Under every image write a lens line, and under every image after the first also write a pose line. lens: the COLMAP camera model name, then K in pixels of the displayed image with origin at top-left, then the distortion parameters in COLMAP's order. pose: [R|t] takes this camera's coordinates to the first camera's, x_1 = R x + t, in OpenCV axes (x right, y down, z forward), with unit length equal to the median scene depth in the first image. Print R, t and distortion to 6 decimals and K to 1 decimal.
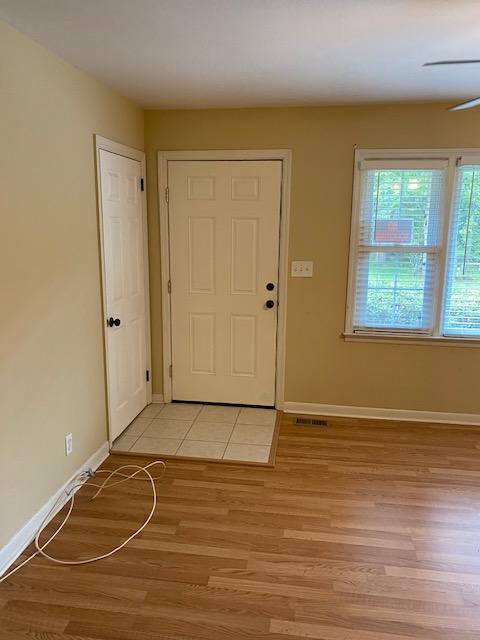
lens RADIAL K [[476.0, 0, 239.2], [0, 476.0, 316.3], [0, 0, 1]] dist [0.007781, -0.005483]
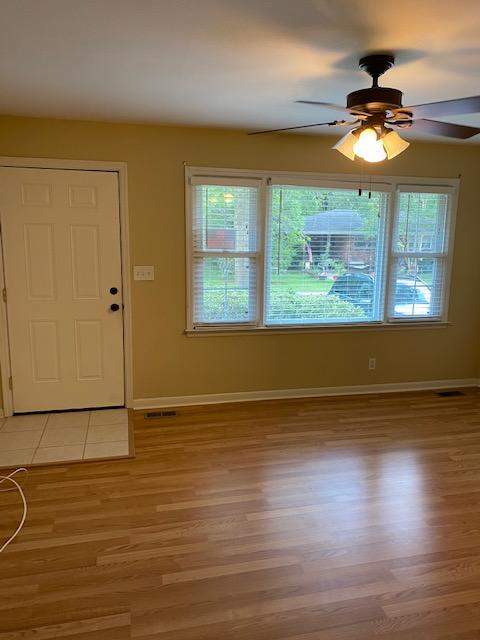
lens RADIAL K [[476.0, 0, 239.2], [0, 476.0, 316.3], [0, 0, 1]] dist [0.007781, -0.005483]
pose [[0.923560, -0.056964, 0.379199, -0.087096], [0.064771, 0.997869, -0.007852, 0.020773], [-0.377943, 0.031813, 0.925282, -0.079138]]
